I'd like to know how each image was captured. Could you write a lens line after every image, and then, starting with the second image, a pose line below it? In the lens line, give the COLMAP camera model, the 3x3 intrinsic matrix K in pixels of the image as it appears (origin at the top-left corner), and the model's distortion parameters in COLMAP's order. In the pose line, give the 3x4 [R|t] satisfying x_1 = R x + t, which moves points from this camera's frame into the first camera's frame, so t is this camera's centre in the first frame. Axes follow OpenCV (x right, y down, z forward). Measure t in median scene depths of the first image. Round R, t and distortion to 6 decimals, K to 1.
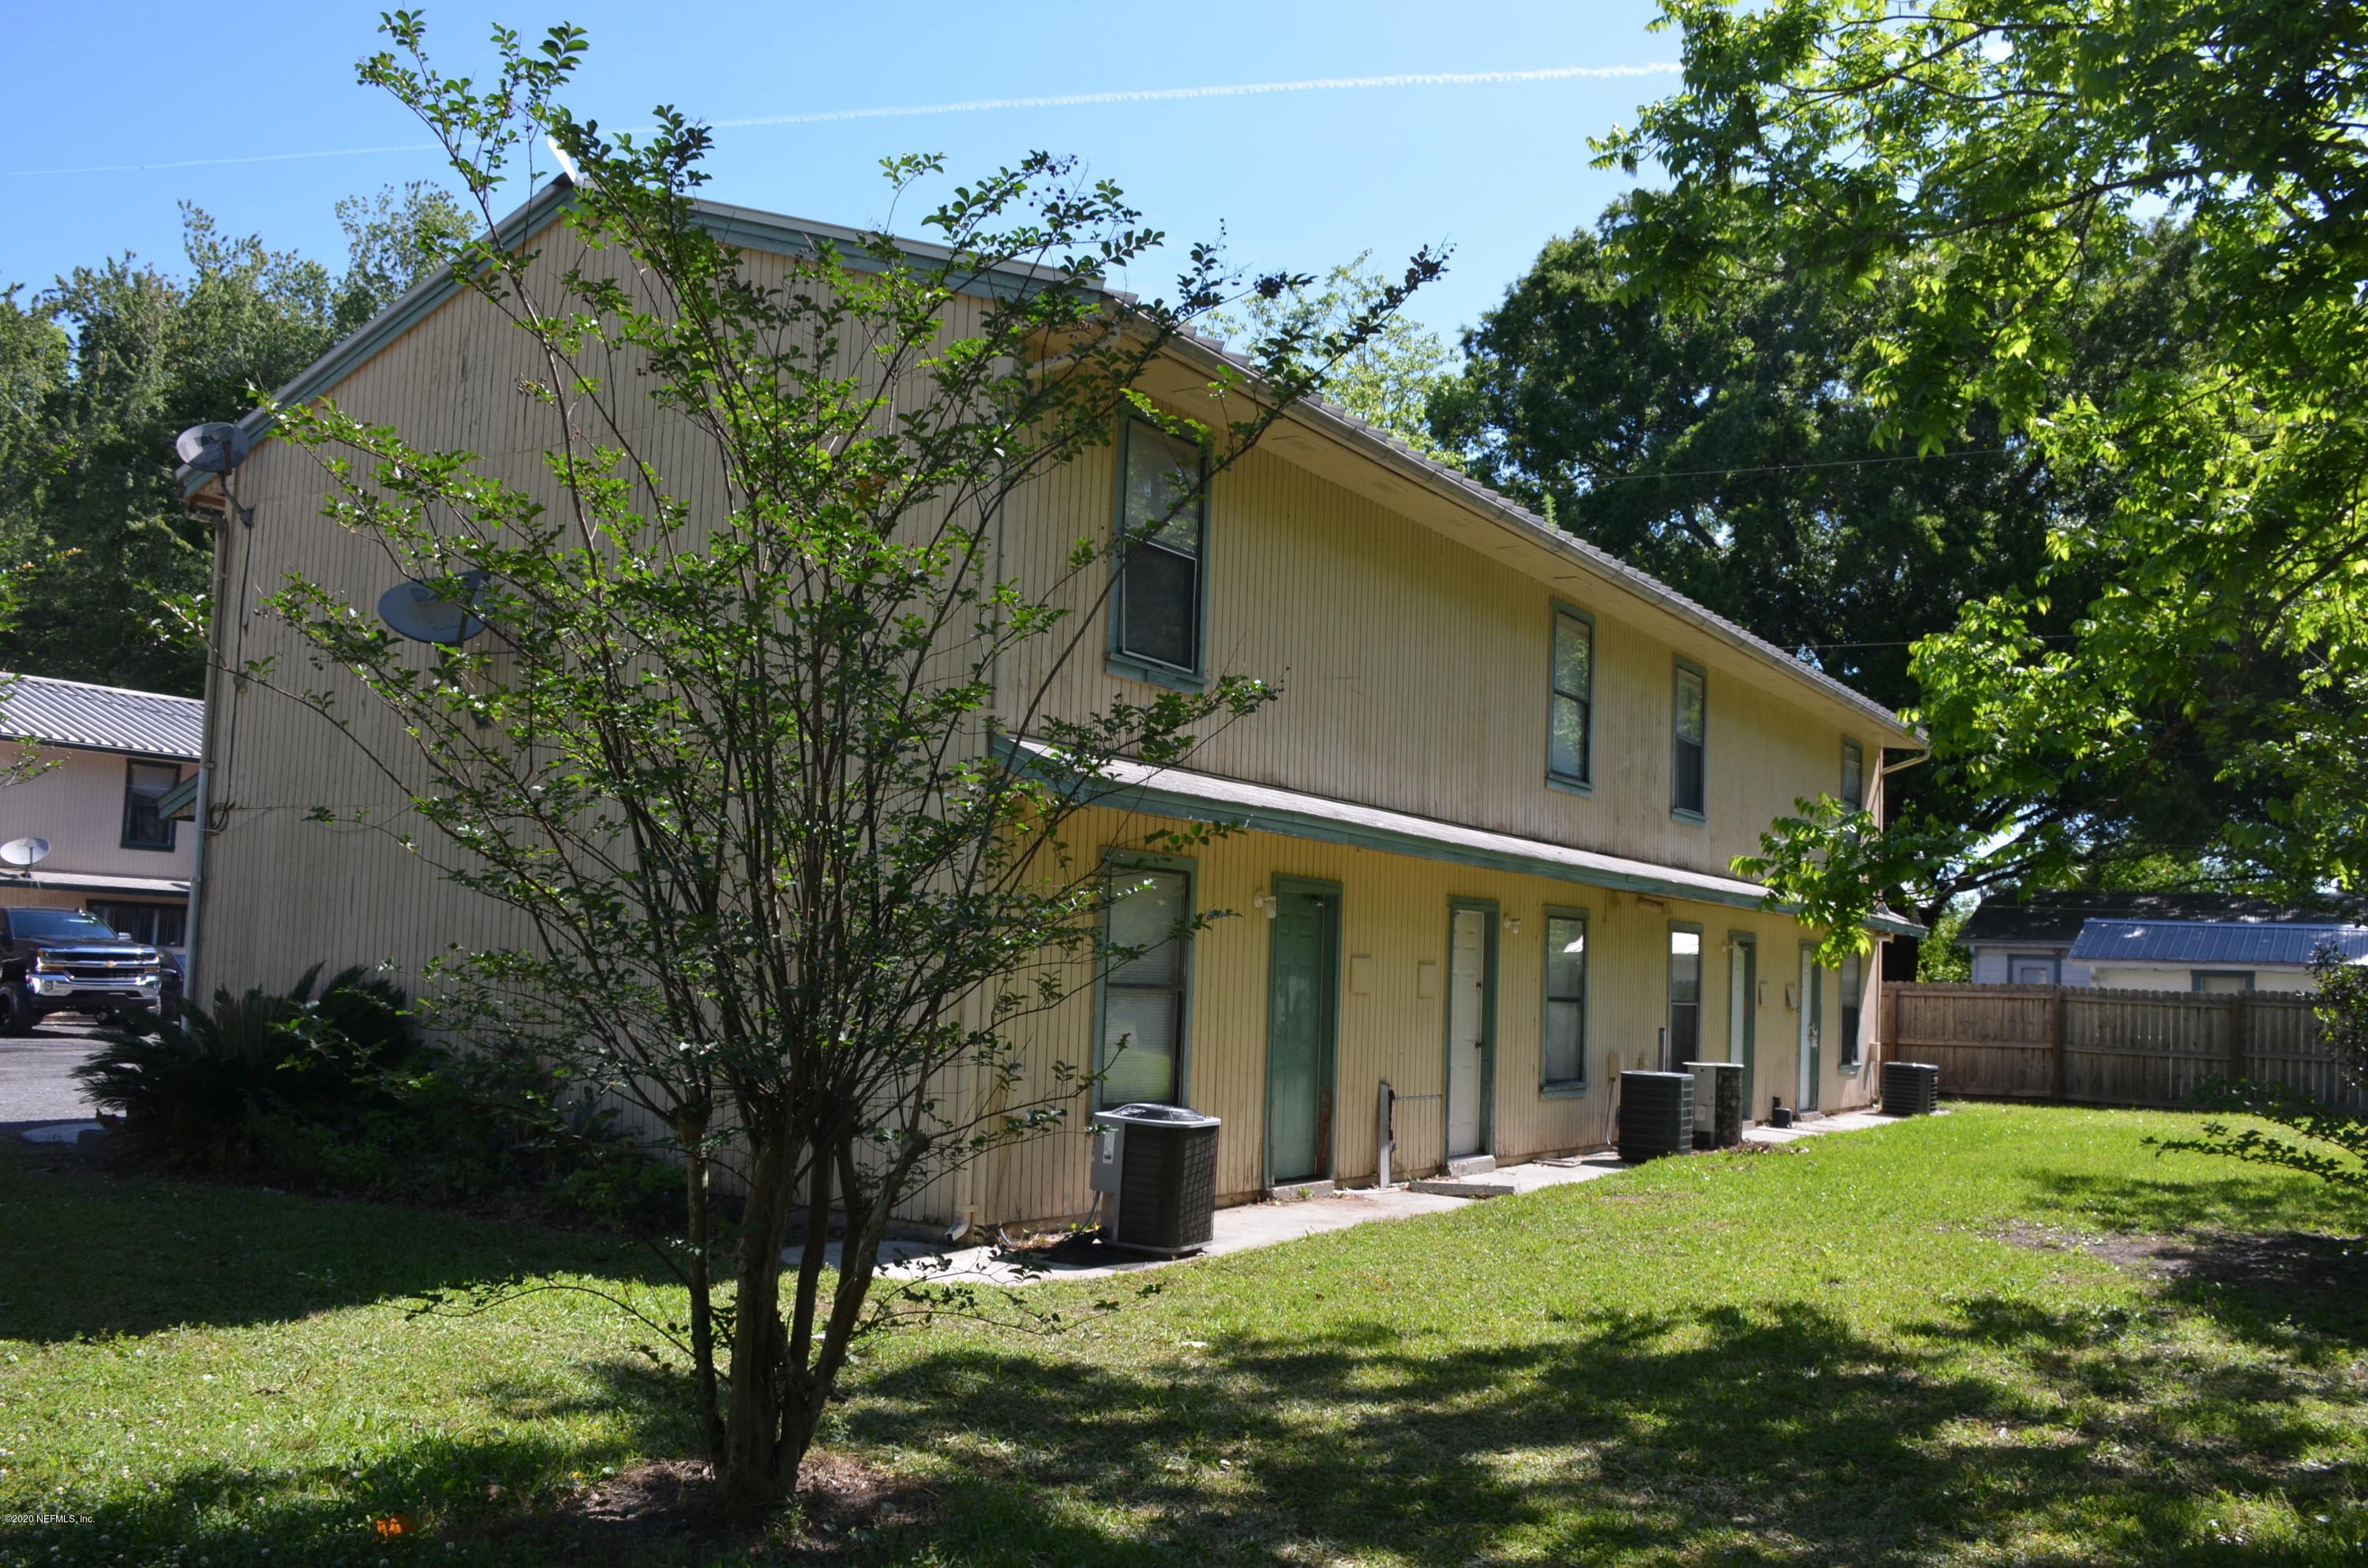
lens RADIAL K [[2021.6, 0, 1184.0], [0, 2021.6, 784.0], [0, 0, 1]] dist [-0.126103, 0.182588]
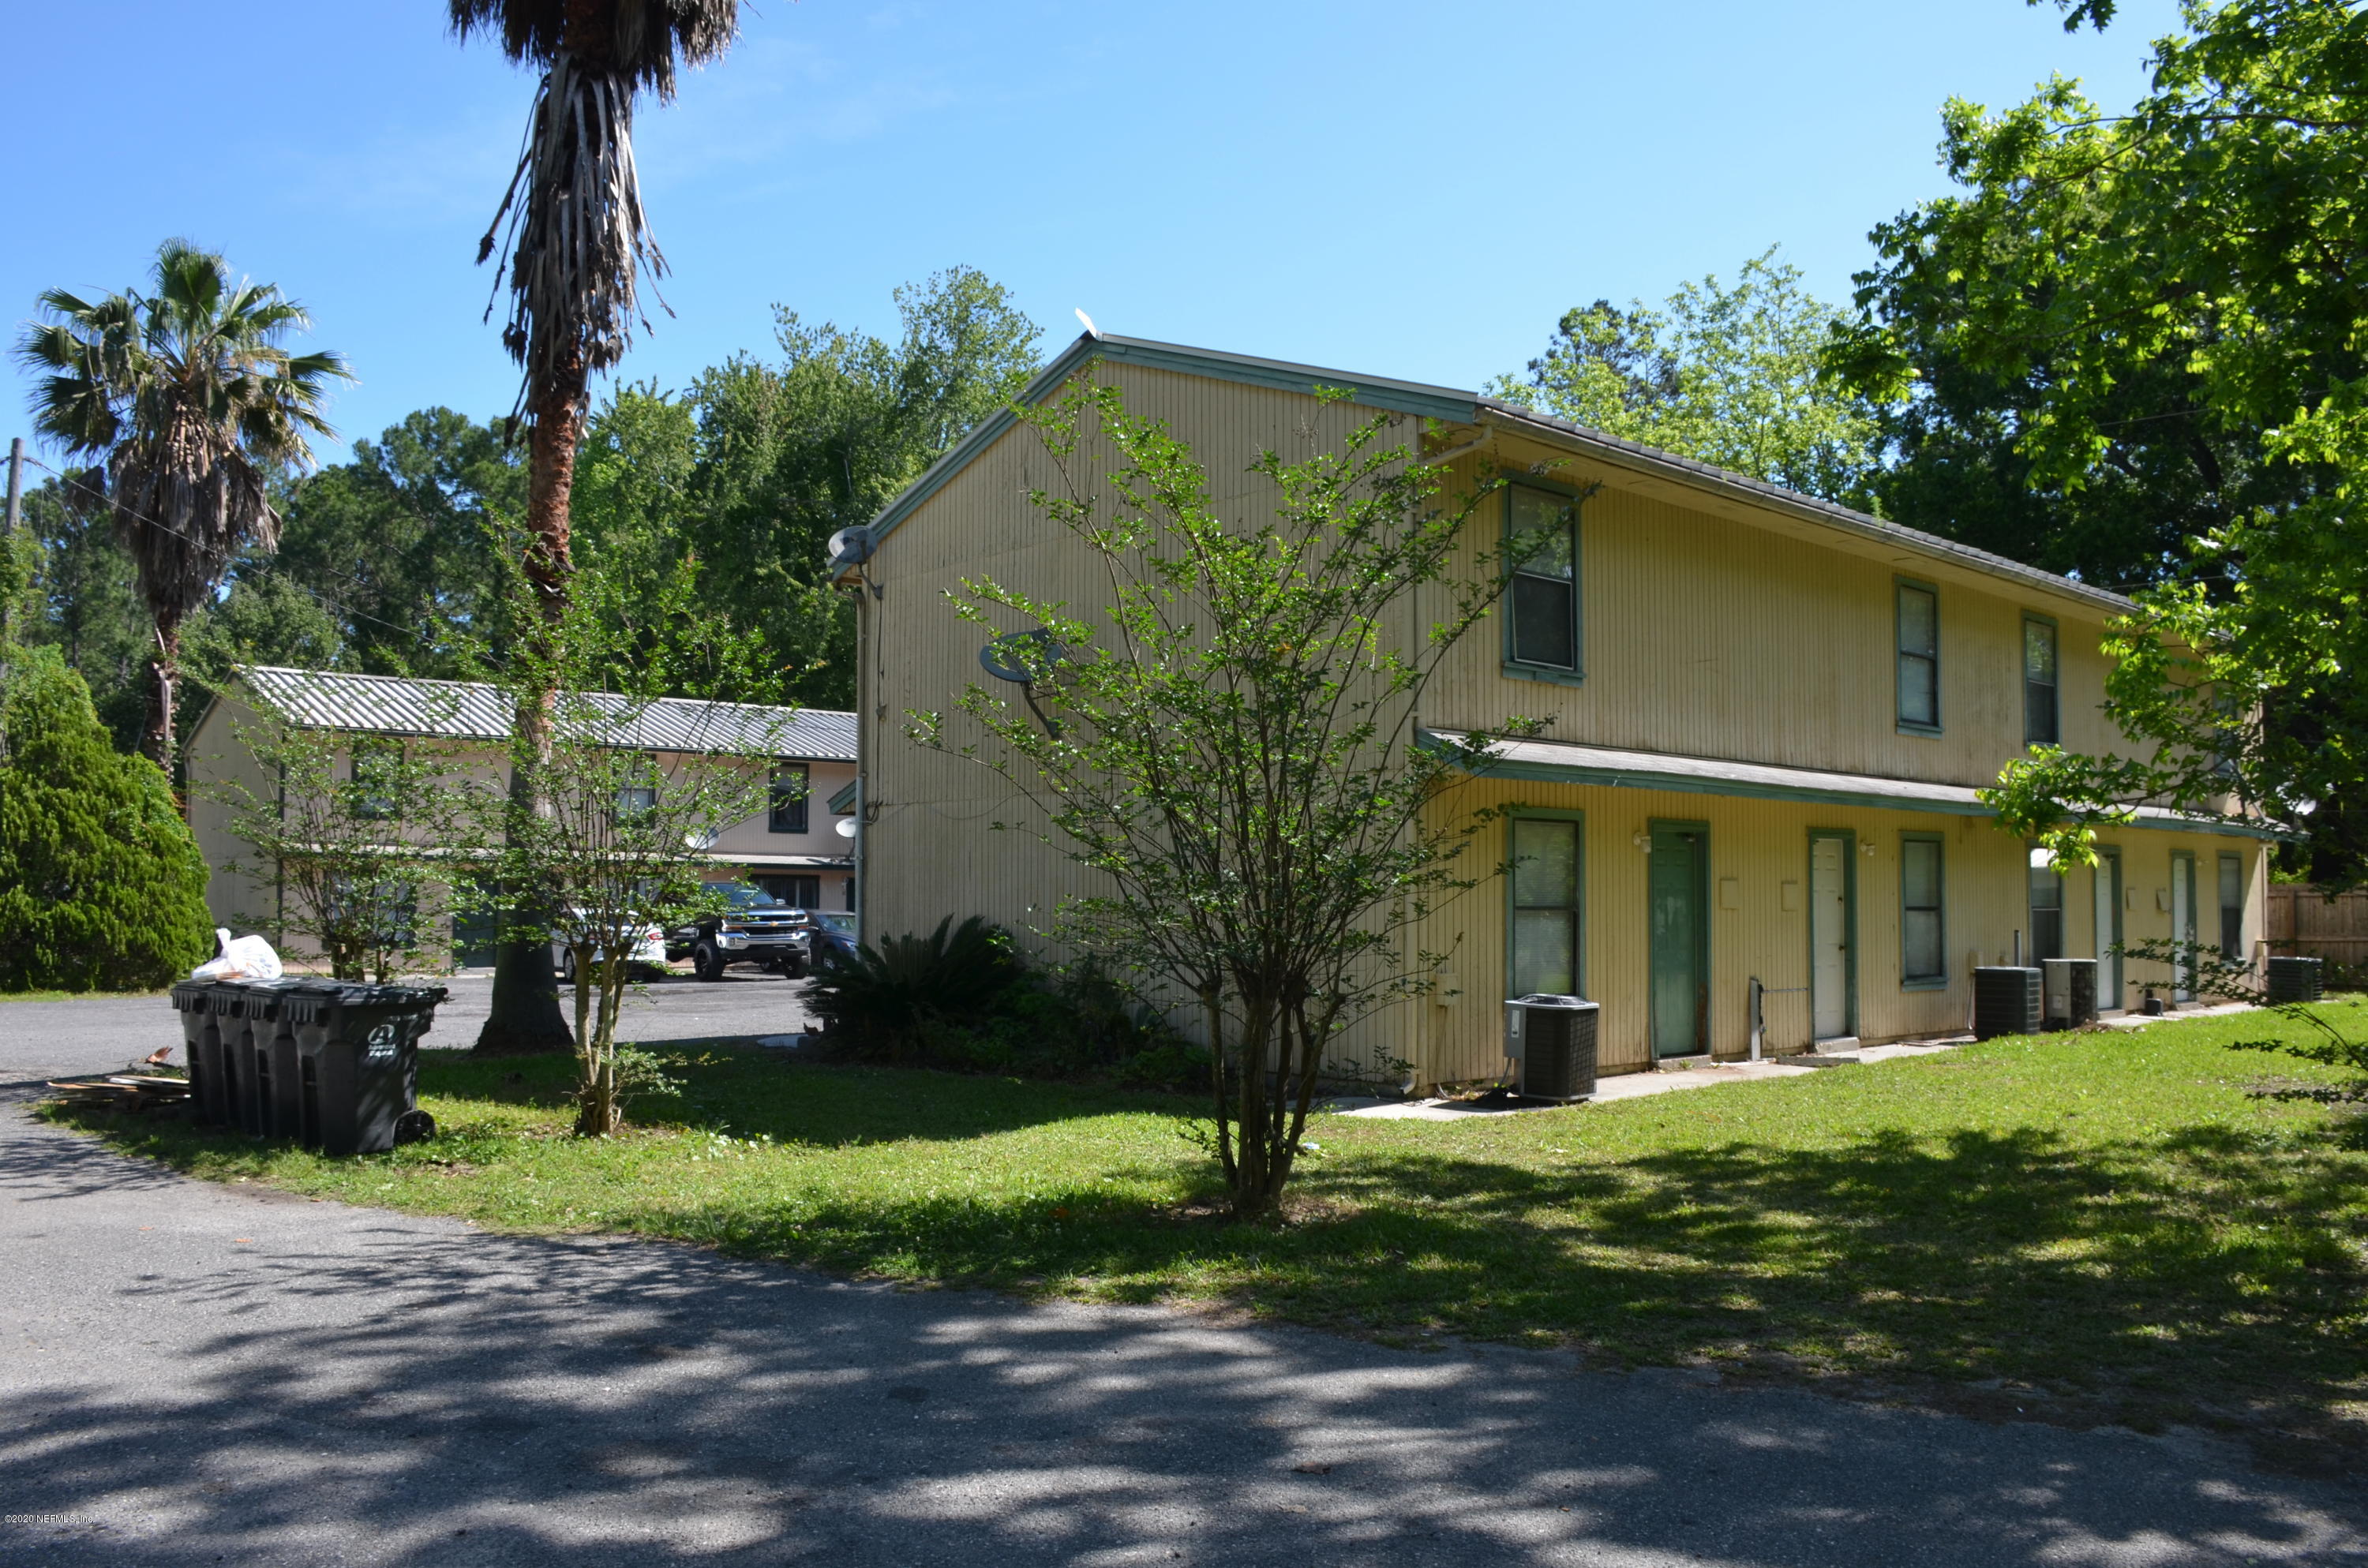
lens RADIAL K [[1875.8, 0, 1184.0], [0, 1875.8, 784.0], [0, 0, 1]] dist [-0.140694, 0.095498]
pose [[0.965737, -0.049526, -0.254754, 0.054997], [0.056184, 0.998241, 0.018919, -0.015097], [0.253369, -0.032583, 0.966821, -0.202515]]
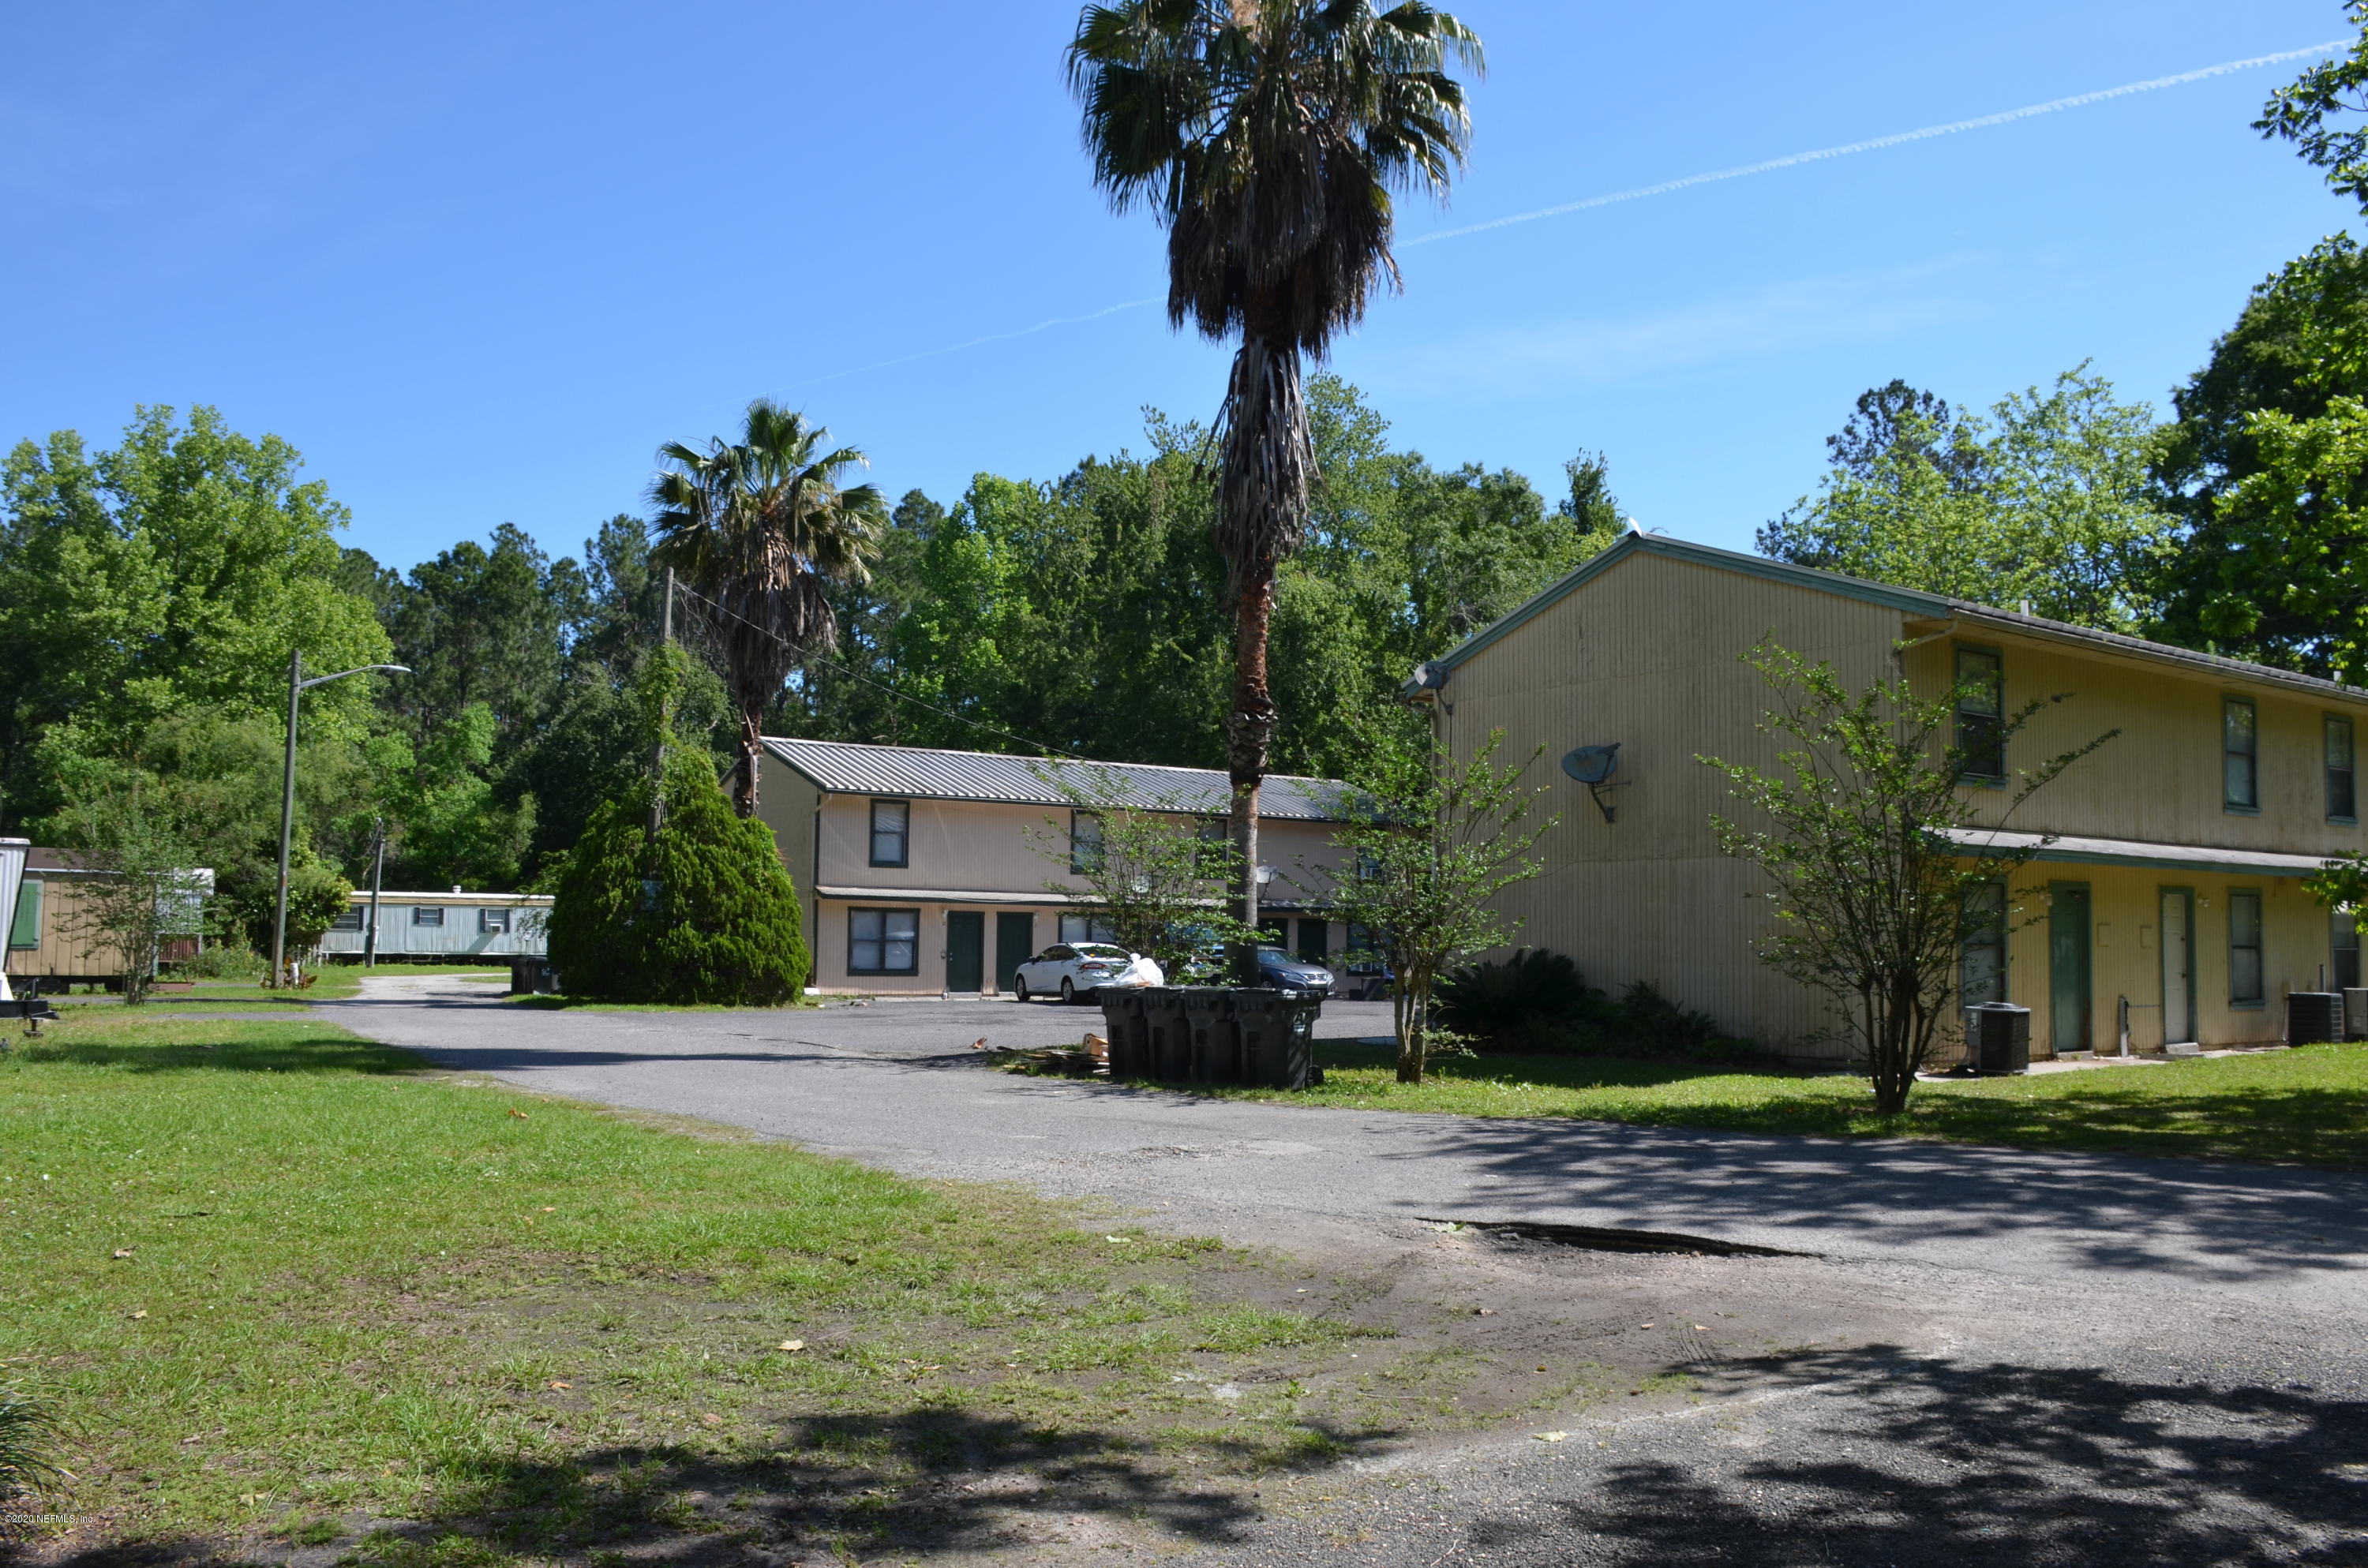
lens RADIAL K [[1875.8, 0, 1184.0], [0, 1875.8, 784.0], [0, 0, 1]] dist [-0.140694, 0.095498]
pose [[0.925286, -0.055397, -0.375203, -0.049343], [0.056010, 0.998387, -0.009282, -0.063457], [0.375112, -0.012427, 0.926896, -0.729720]]
